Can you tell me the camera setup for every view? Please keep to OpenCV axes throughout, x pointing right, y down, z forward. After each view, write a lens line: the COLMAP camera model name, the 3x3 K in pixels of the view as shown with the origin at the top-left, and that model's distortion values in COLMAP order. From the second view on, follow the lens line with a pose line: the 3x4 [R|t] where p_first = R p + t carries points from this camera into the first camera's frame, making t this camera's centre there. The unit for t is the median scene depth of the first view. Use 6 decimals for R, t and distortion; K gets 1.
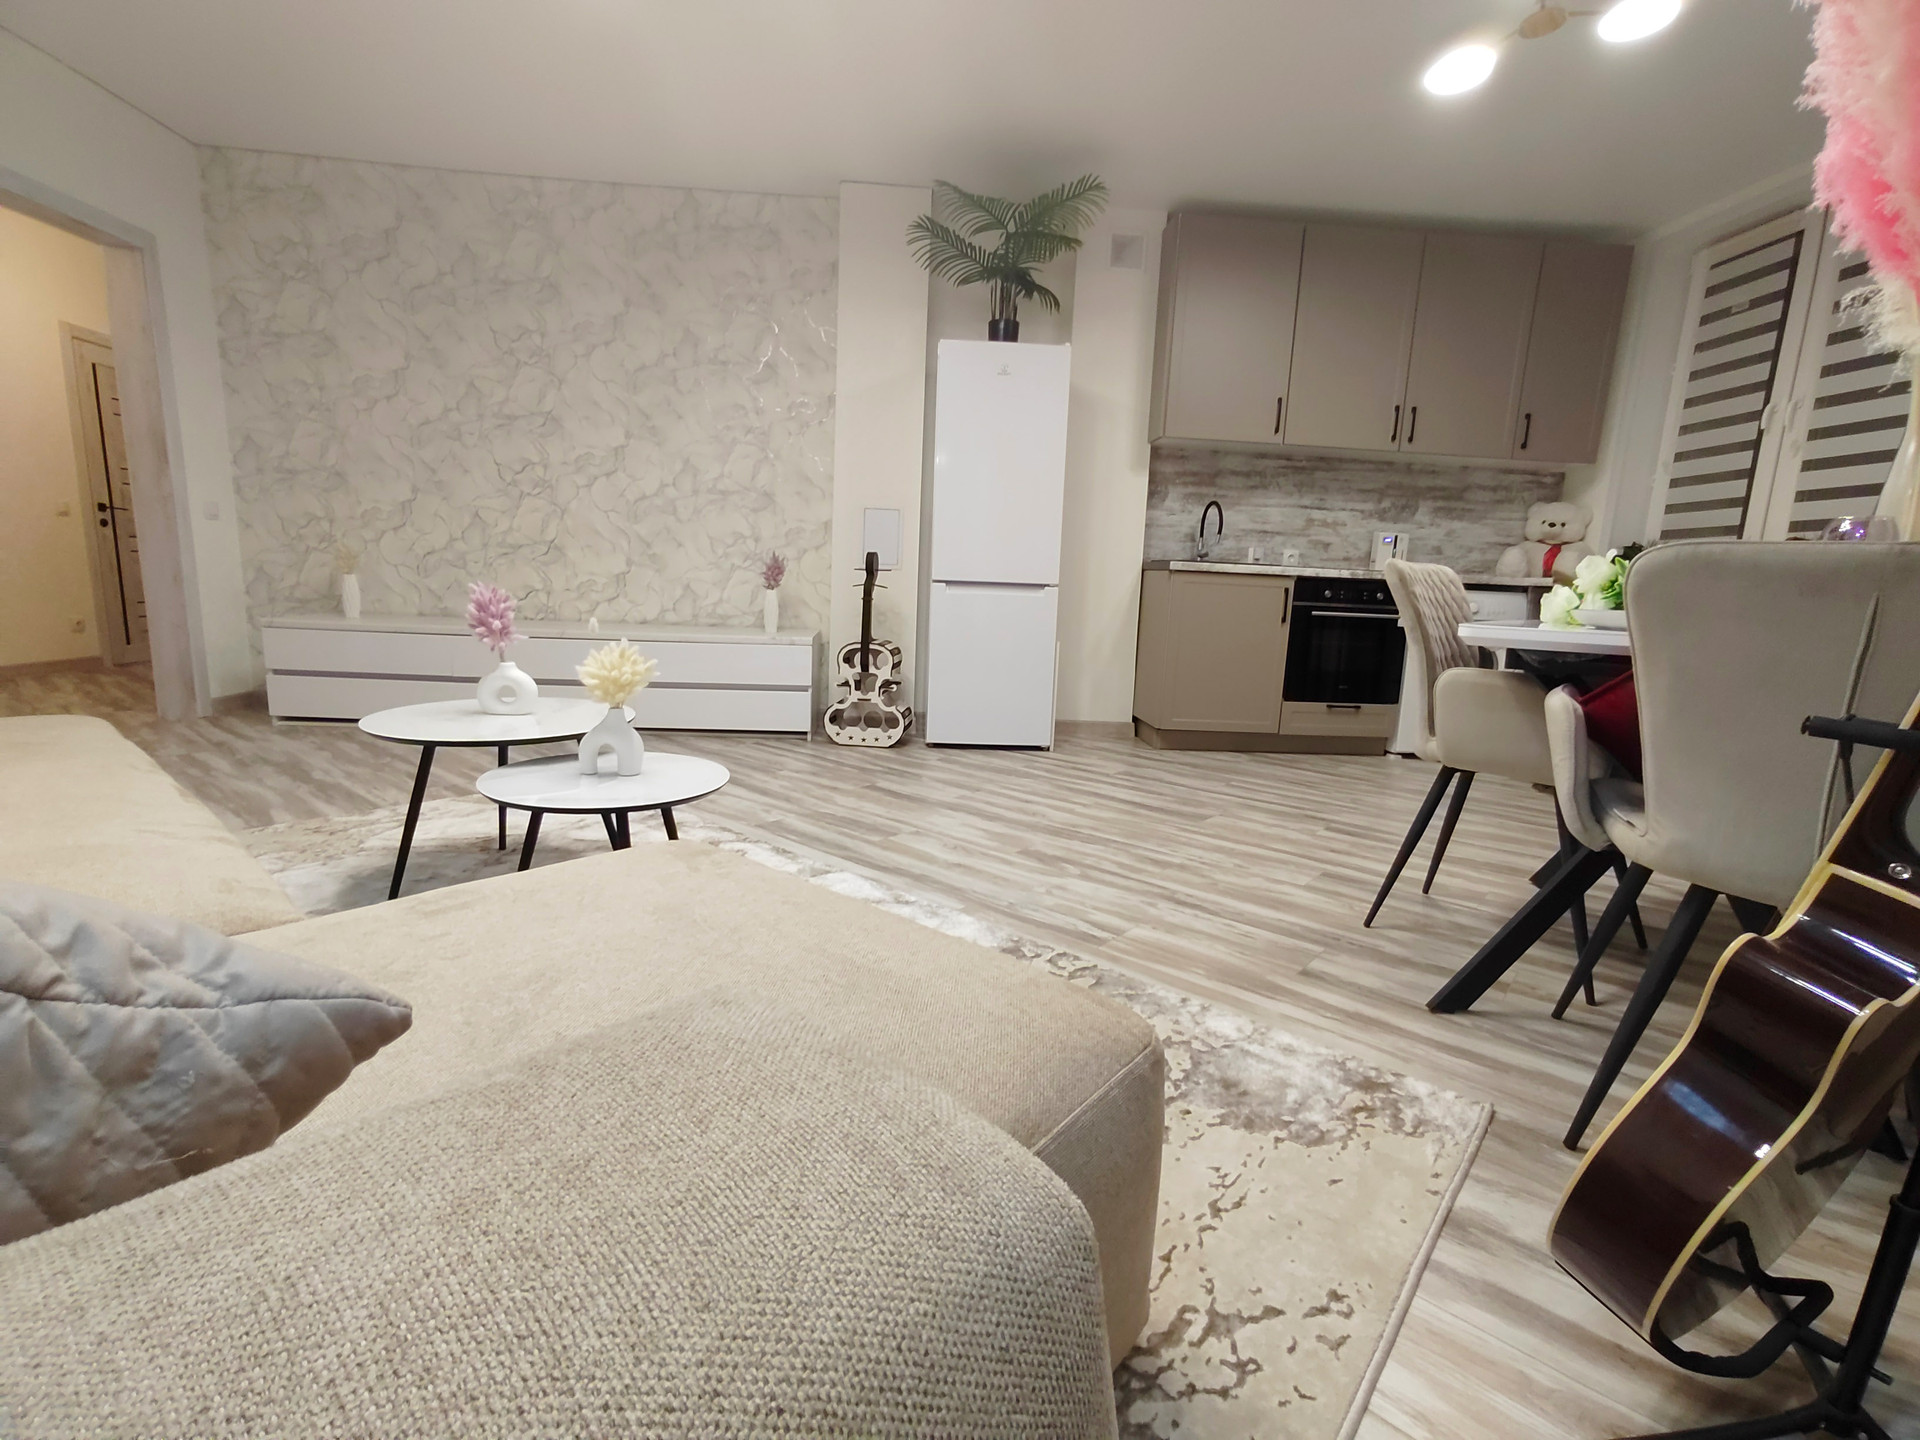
lens RADIAL K [[881.9, 0, 959.7], [0, 881.9, 712.5], [0, 0, 1]] dist [-0.012025, 0.012840]
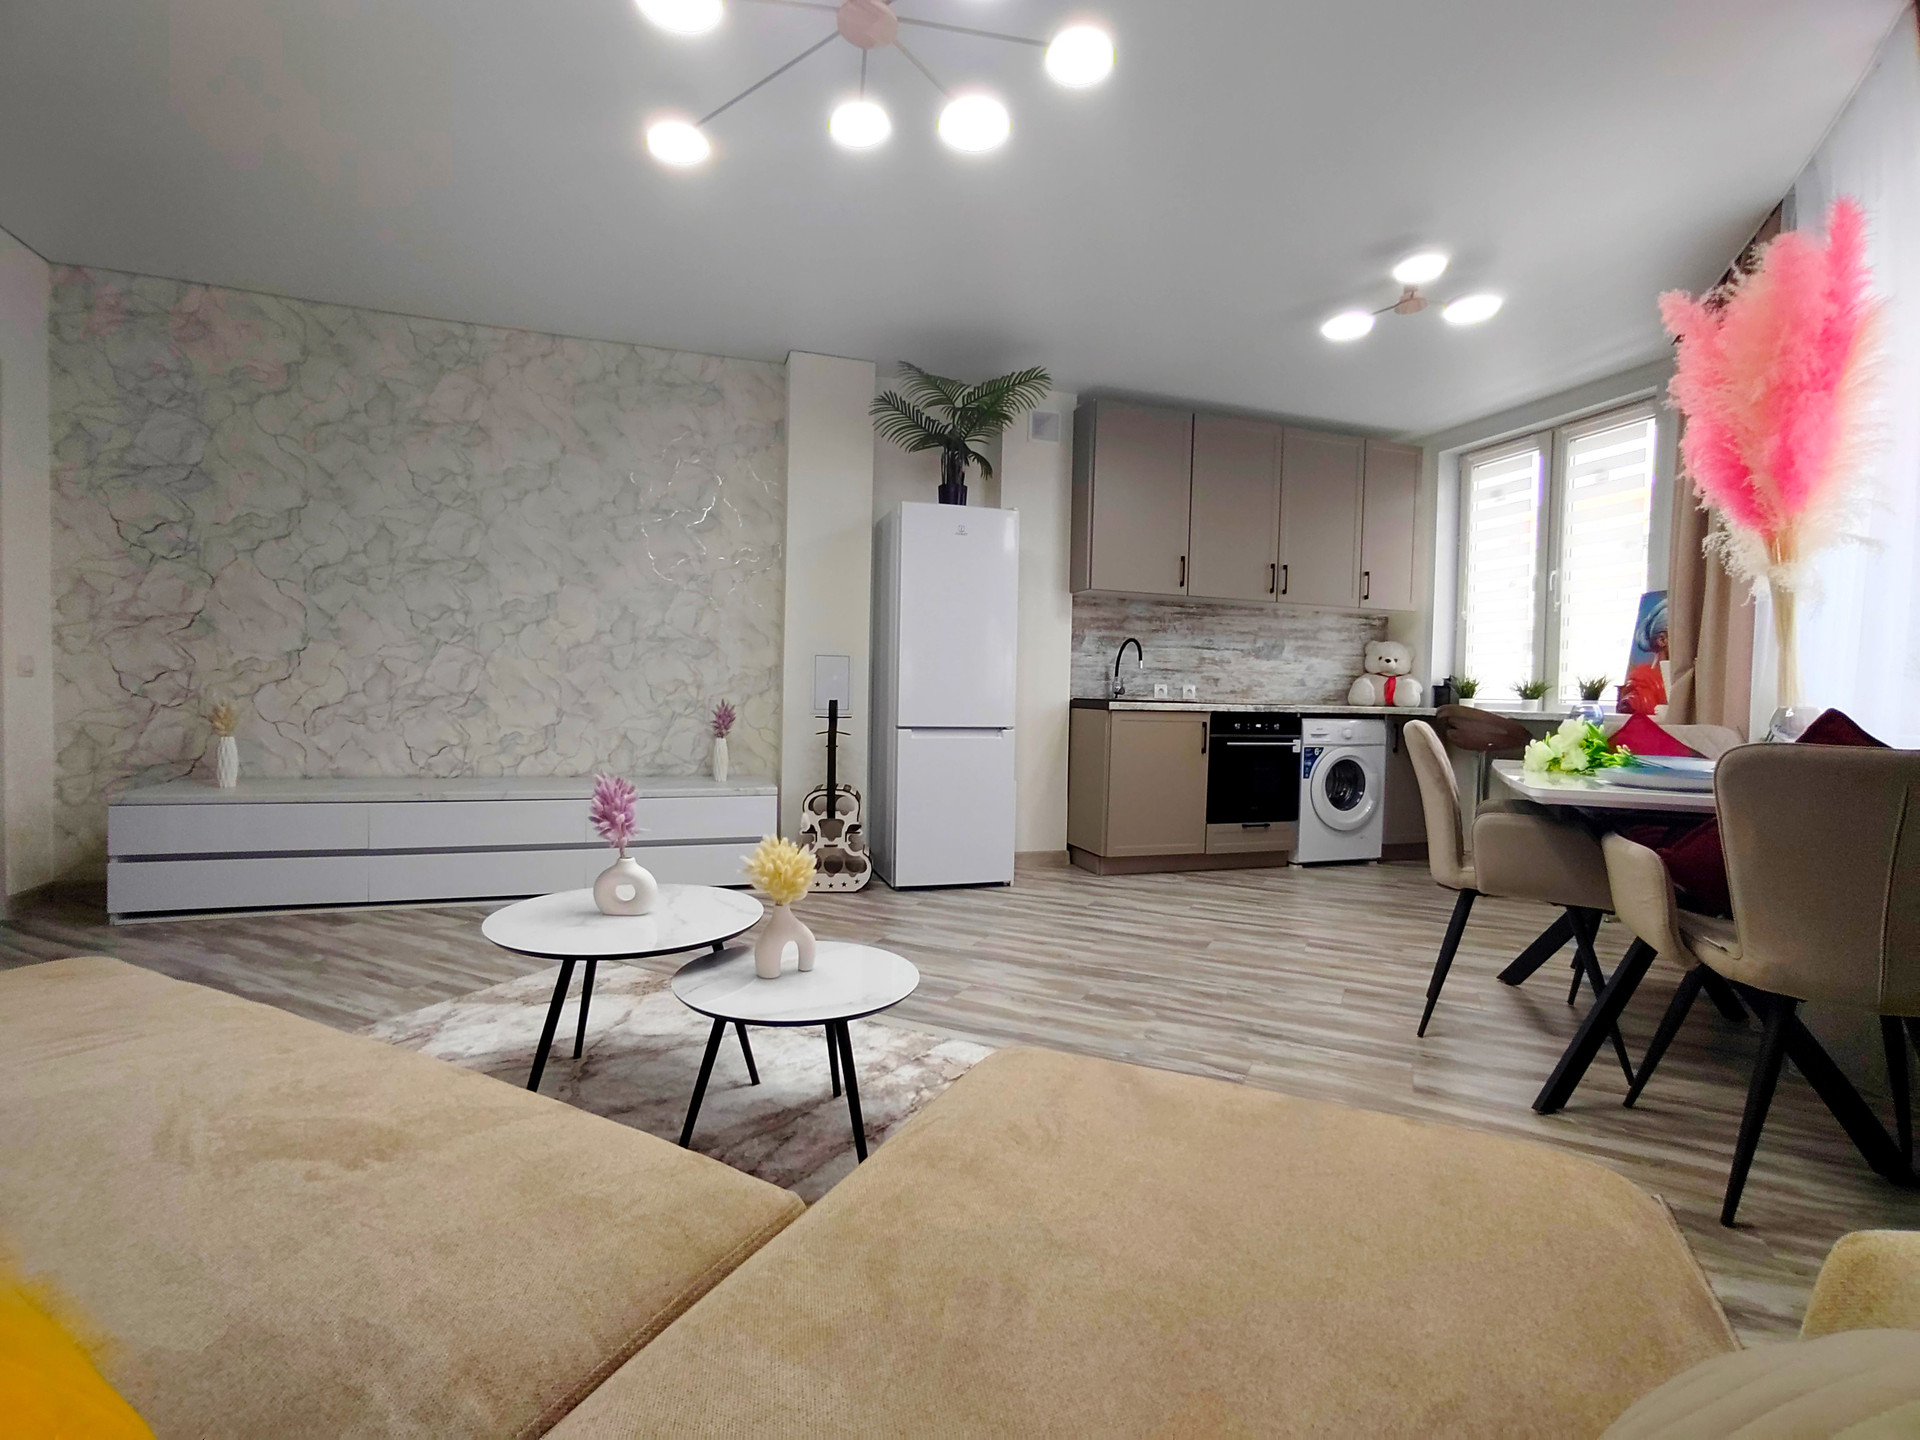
lens RADIAL K [[881.9, 0, 960.3], [0, 881.9, 717.2], [0, 0, 1]] dist [-0.012025, 0.012840]
pose [[0.970474, -0.026977, 0.239693, -0.192113], [0.054894, 0.992352, -0.110565, -0.039613], [-0.234877, 0.120458, 0.964532, -0.008358]]
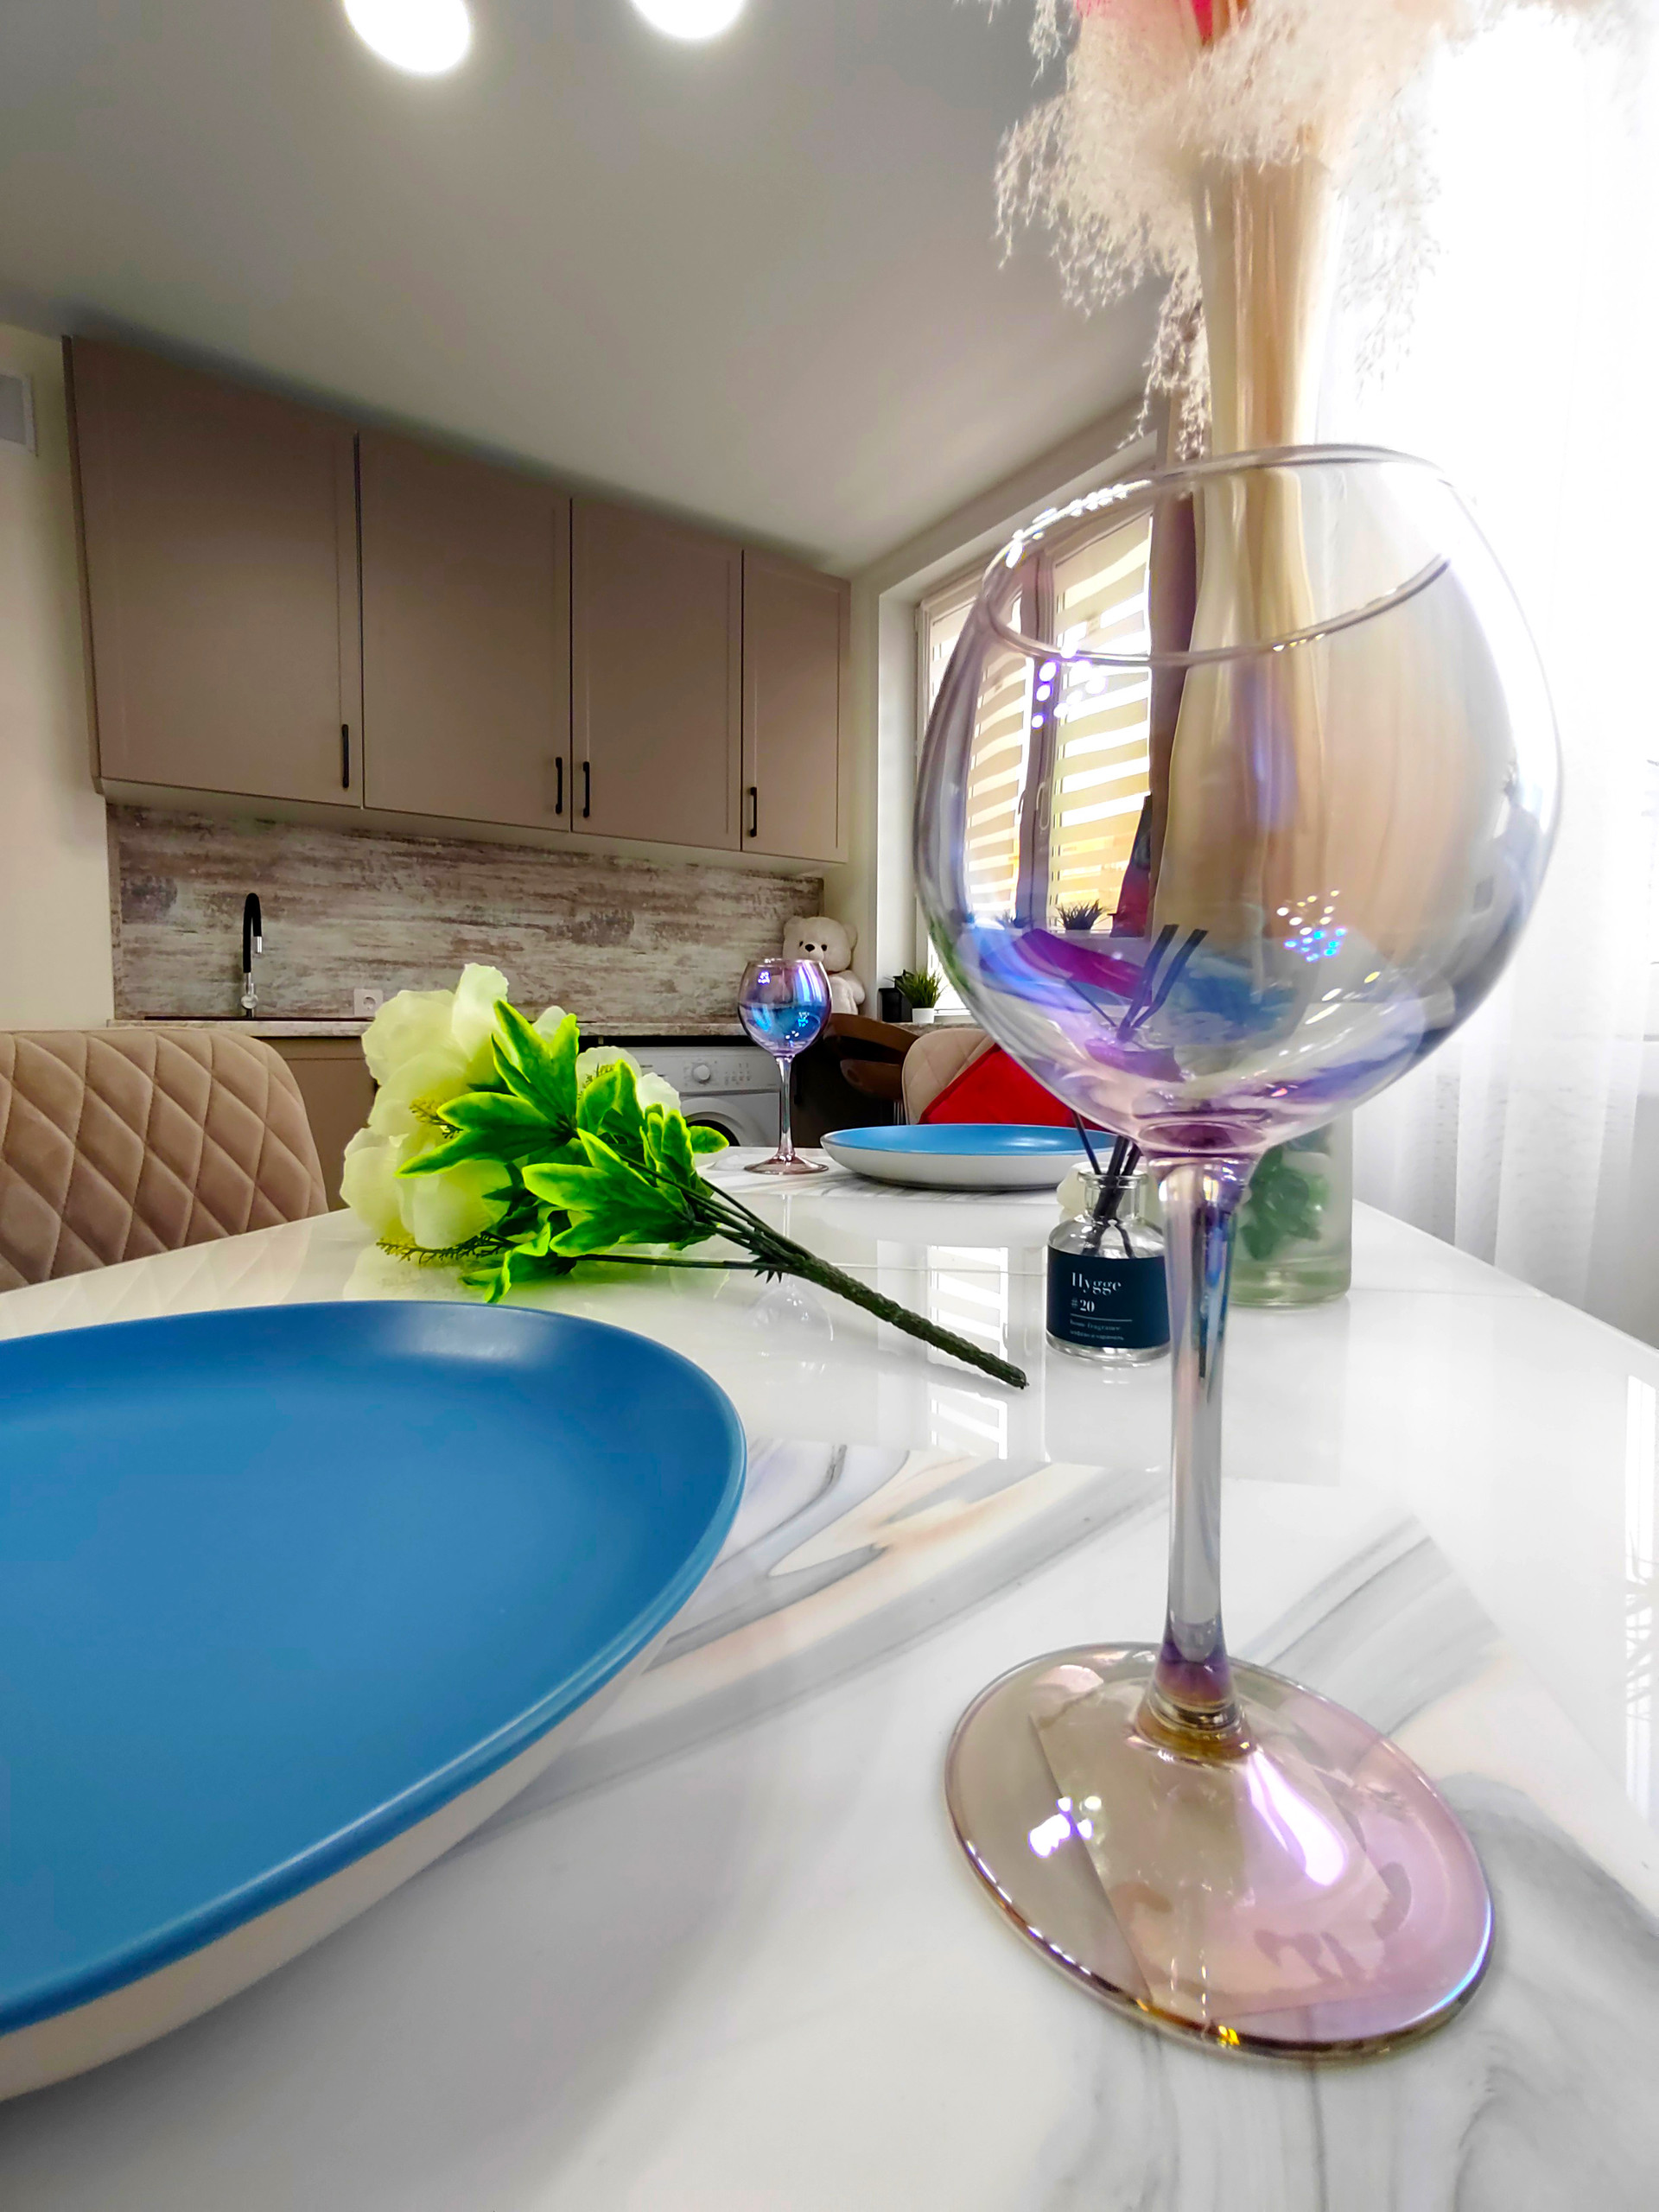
lens RADIAL K [[1016.0, 0, 810.1], [0, 1016.0, 1104.8], [0, 0, 1]] dist [-0.012025, 0.012840]
pose [[0.883646, -0.073847, 0.462295, 0.305515], [0.106703, 0.993259, -0.045293, -0.053577], [-0.455834, 0.089351, 0.885569, 0.305126]]
